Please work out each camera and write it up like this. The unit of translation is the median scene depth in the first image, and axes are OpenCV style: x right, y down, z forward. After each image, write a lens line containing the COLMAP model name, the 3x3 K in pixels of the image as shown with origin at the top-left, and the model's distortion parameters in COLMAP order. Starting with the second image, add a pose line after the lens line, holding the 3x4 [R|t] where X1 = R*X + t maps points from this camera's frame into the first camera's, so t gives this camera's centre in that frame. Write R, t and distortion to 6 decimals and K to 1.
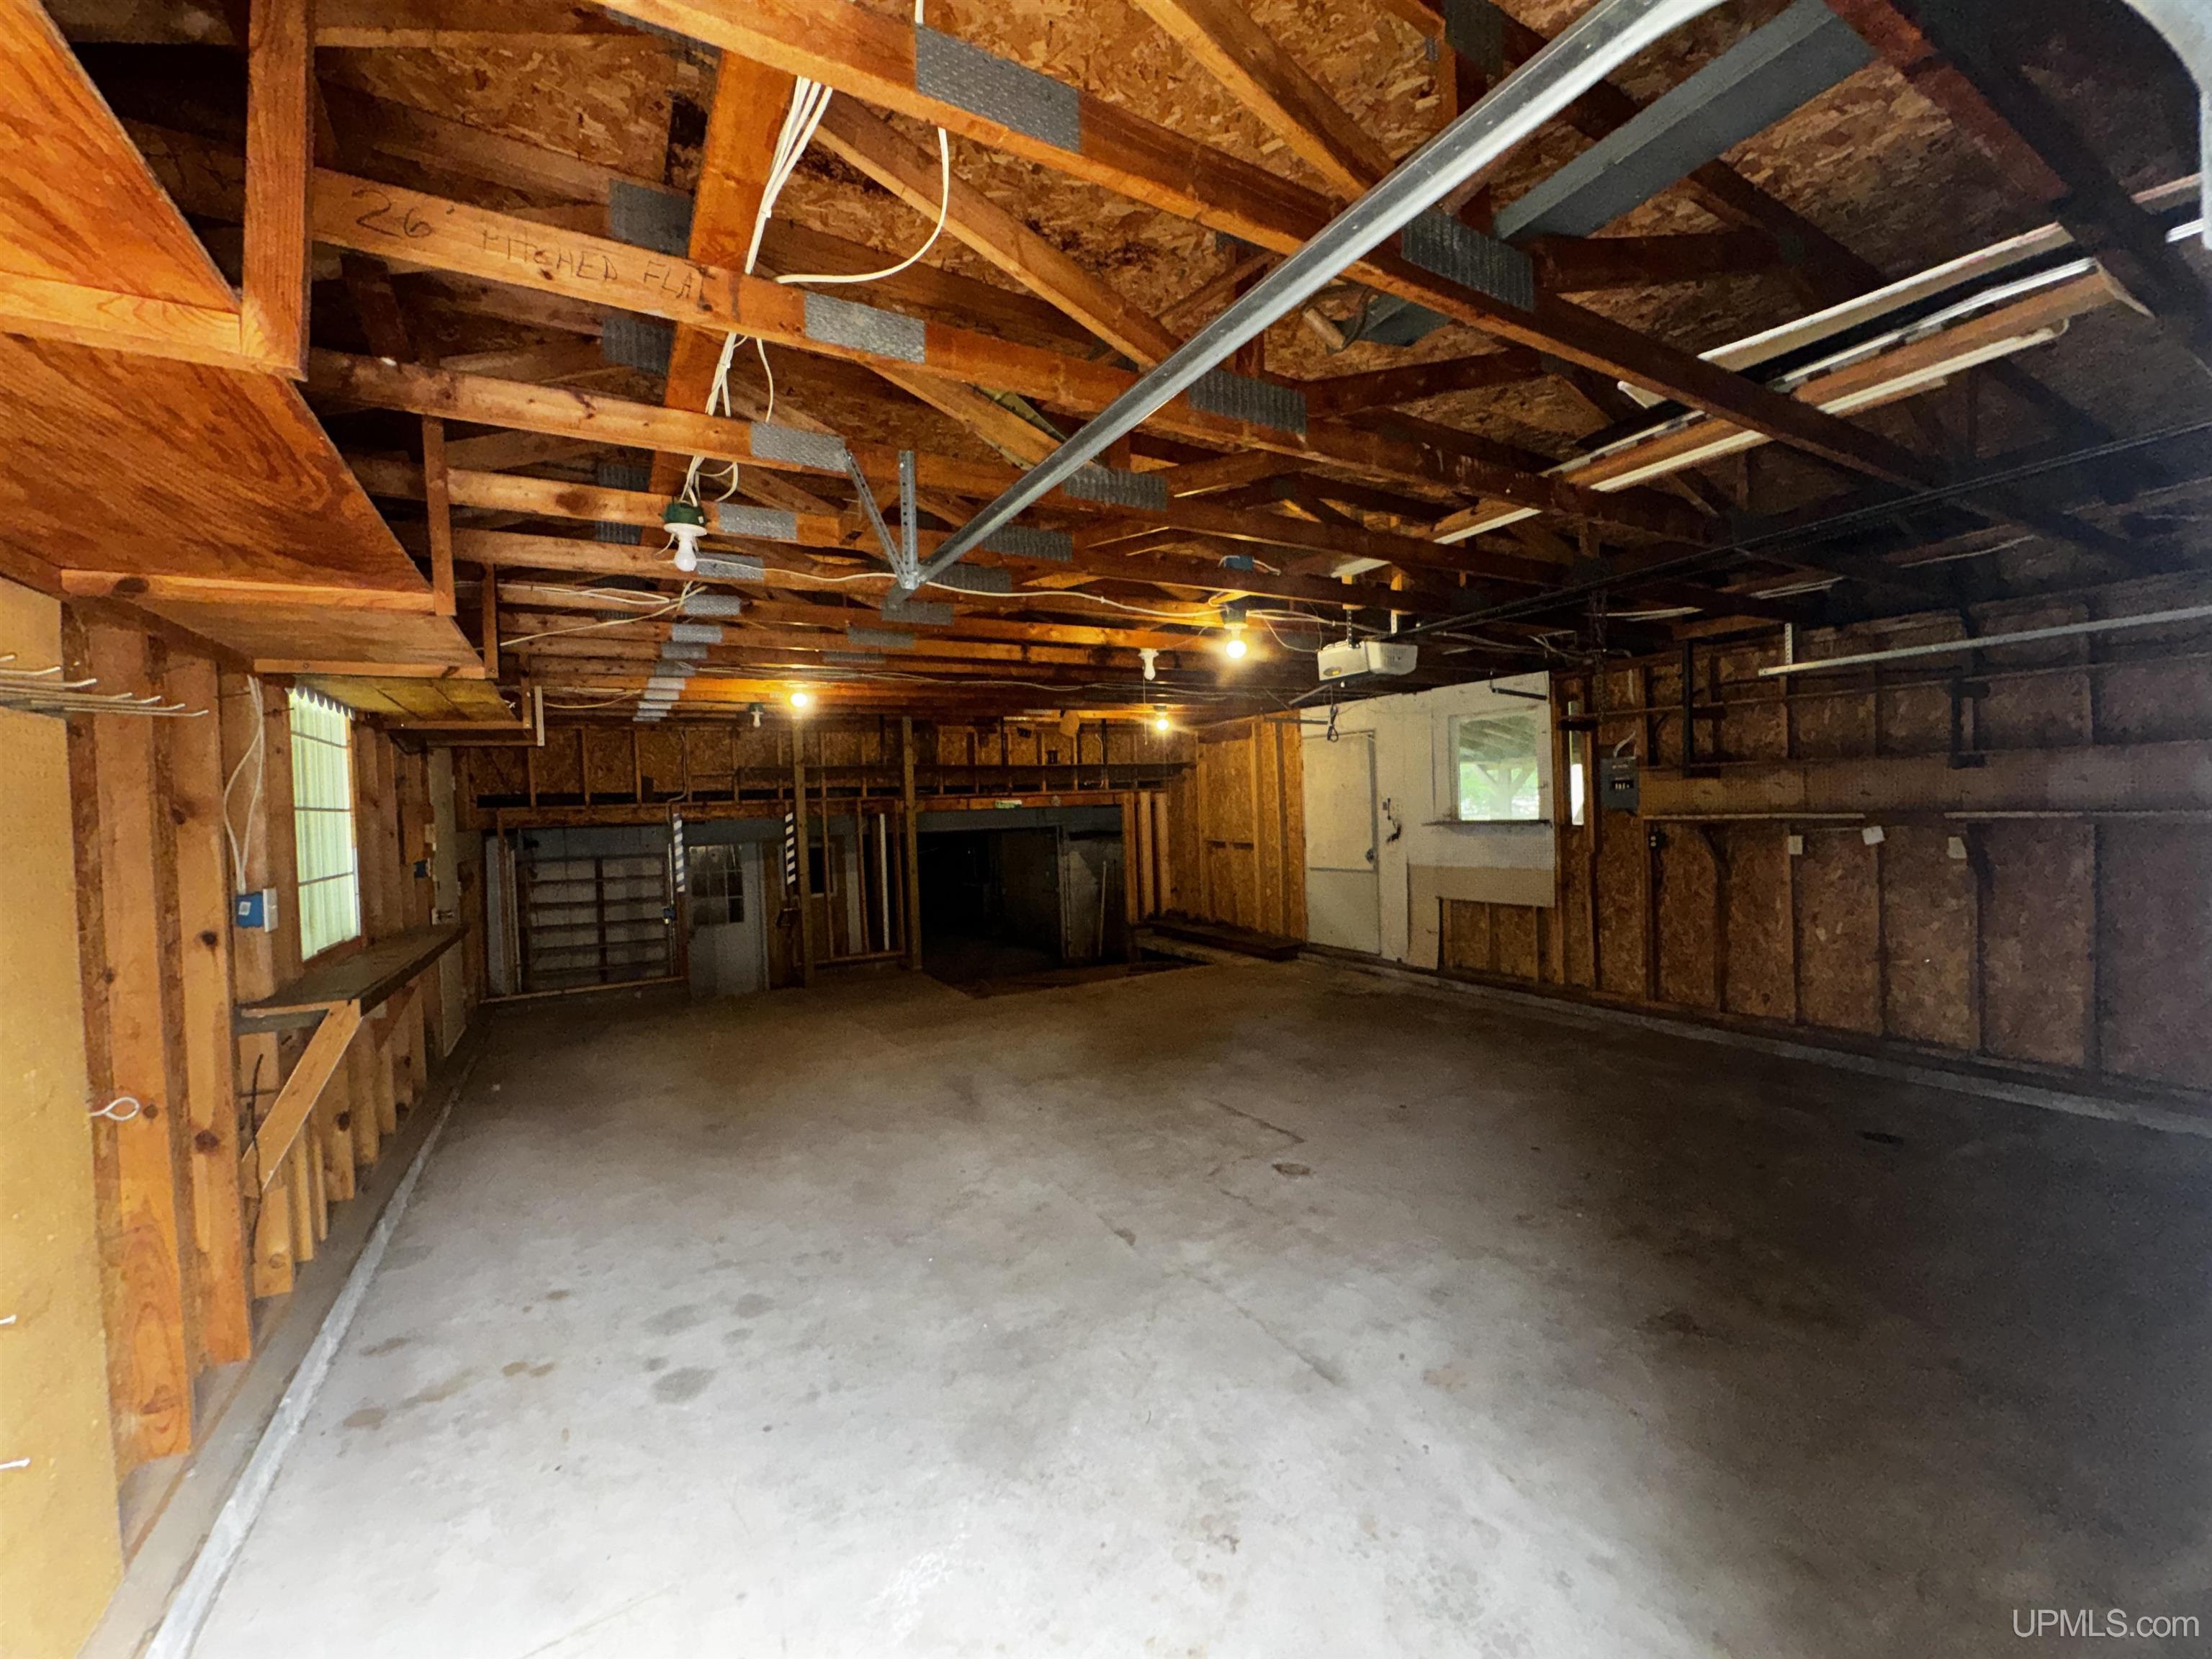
lens RADIAL K [[879.5, 0, 1100.7], [0, 879.5, 823.9], [0, 0, 1]] dist [-0.004150, 0.000256]
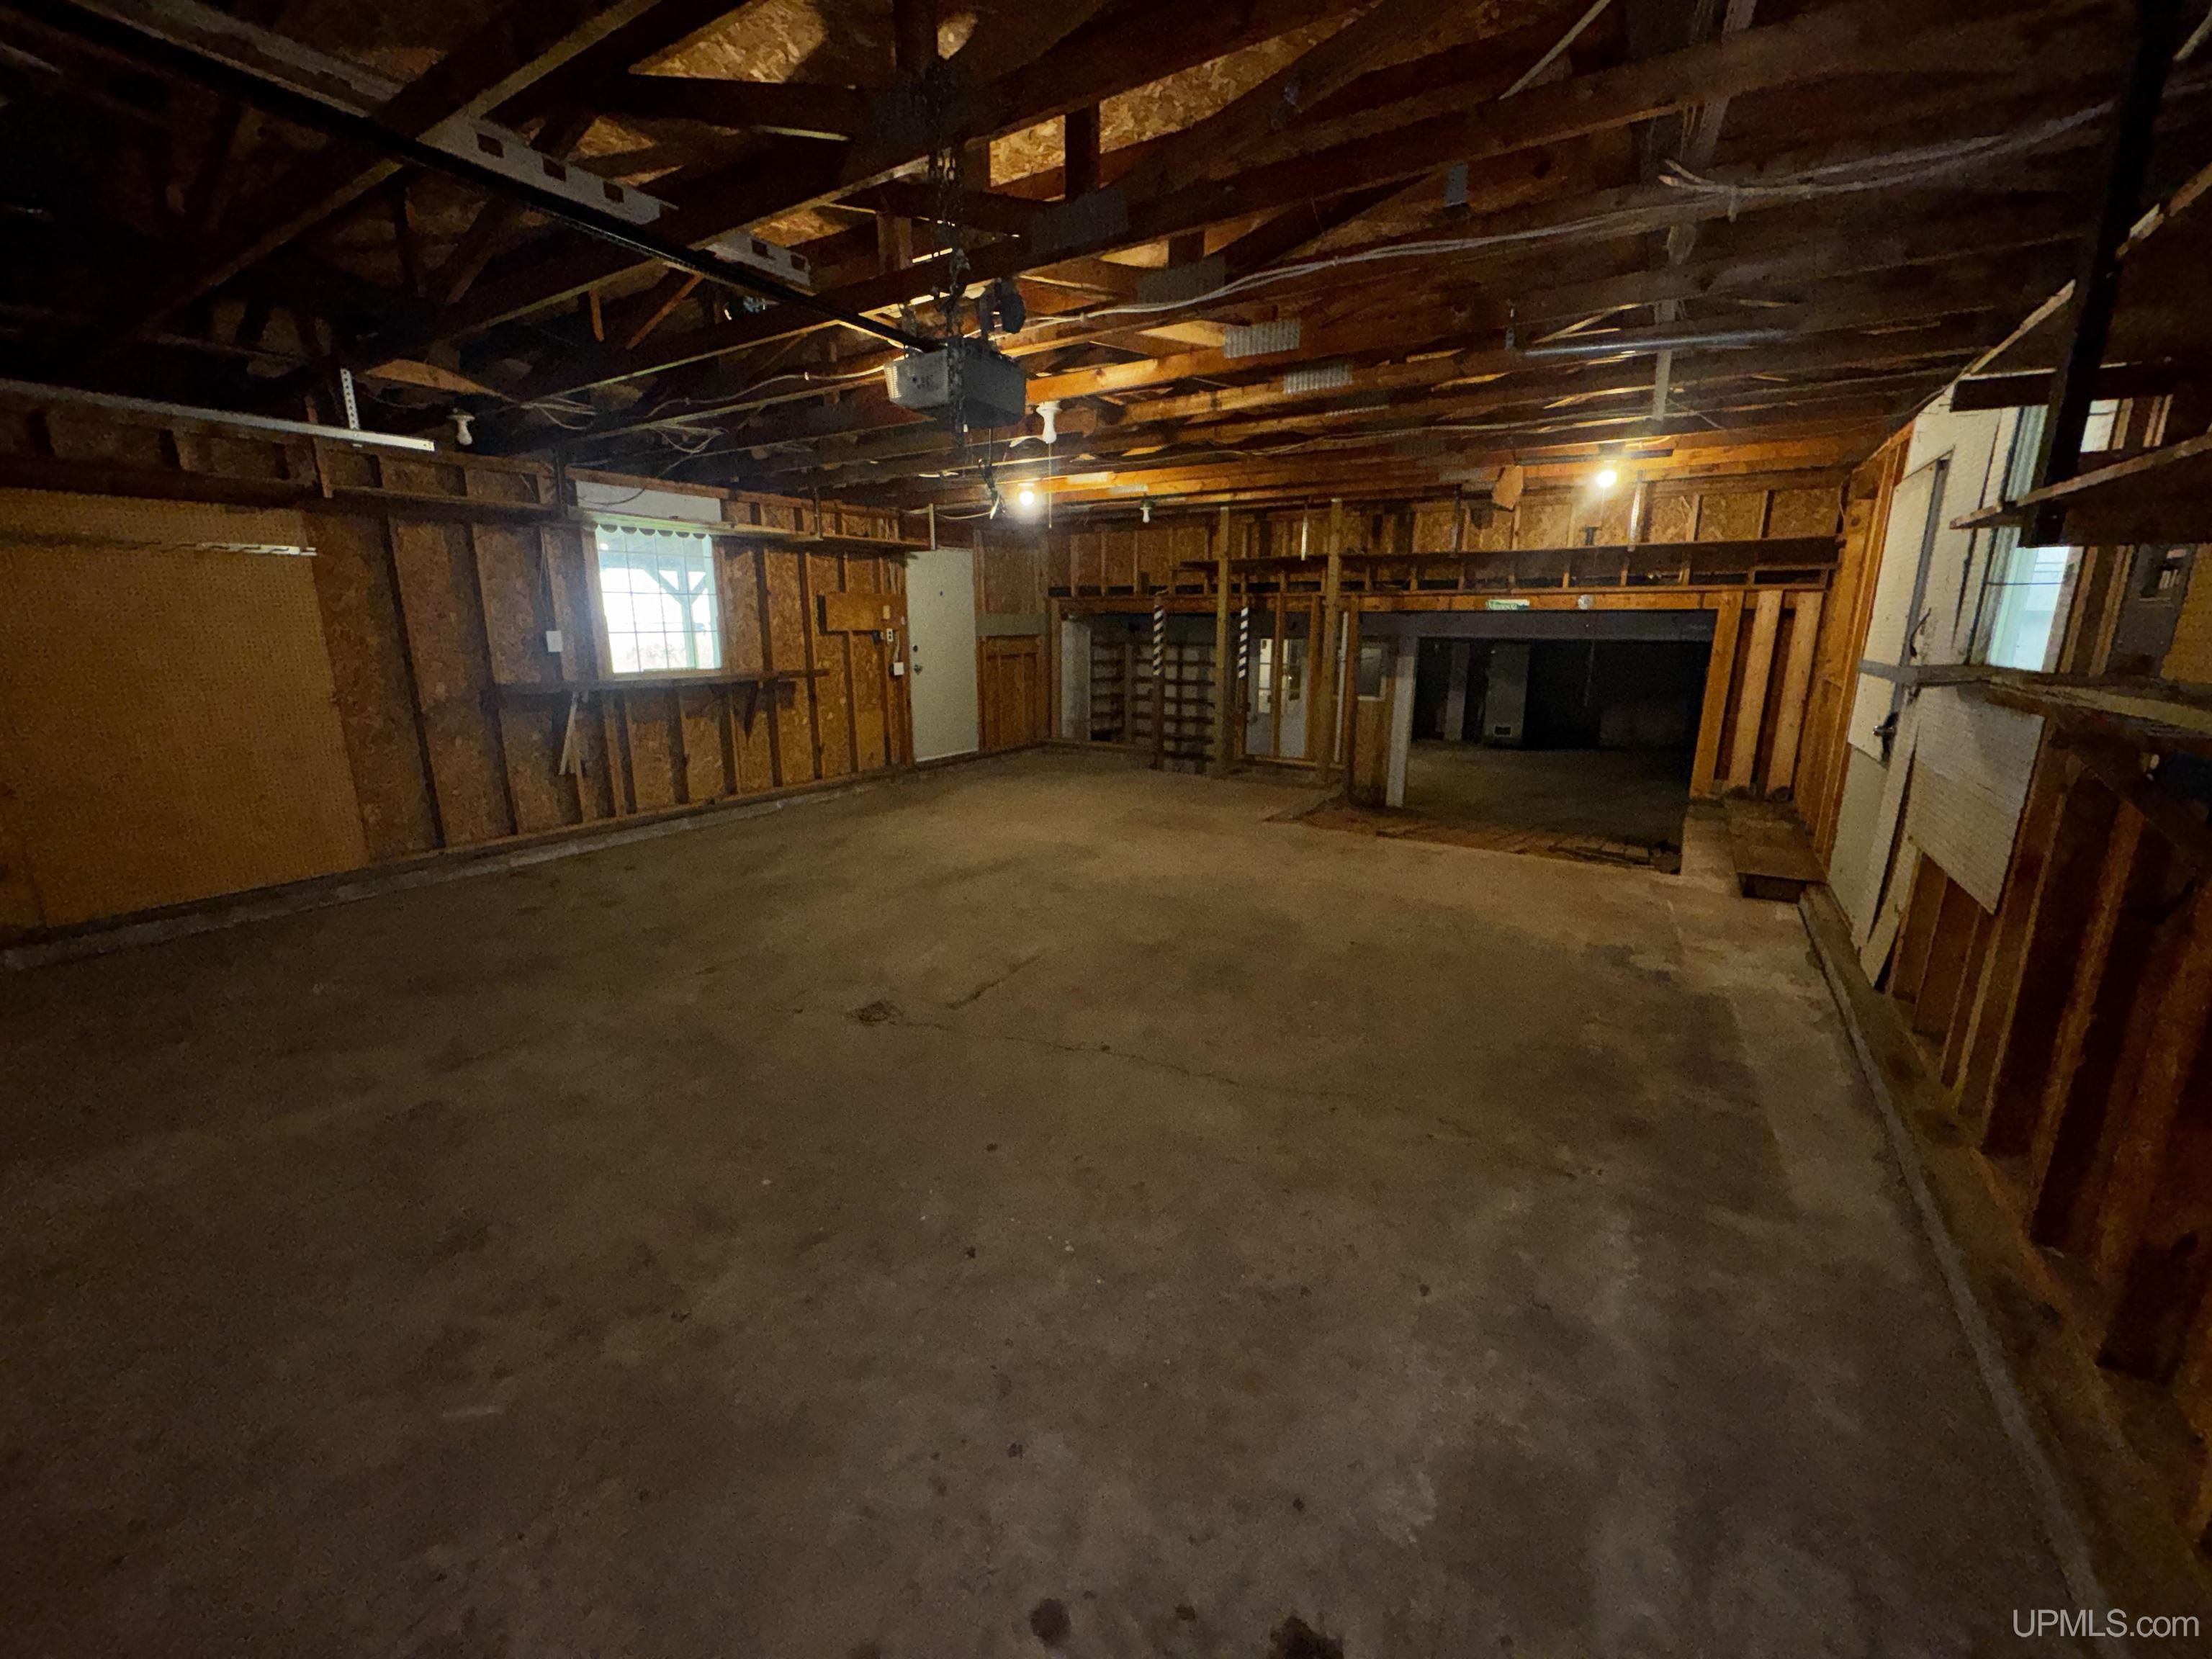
lens RADIAL K [[879.5, 0, 1098.7], [0, 879.5, 828.3], [0, 0, 1]] dist [-0.004150, 0.000256]
pose [[0.452549, 0.241365, -0.858454, 0.495610], [-0.035844, 0.966818, 0.252937, -0.016869], [0.891019, -0.083696, 0.446184, 0.377429]]
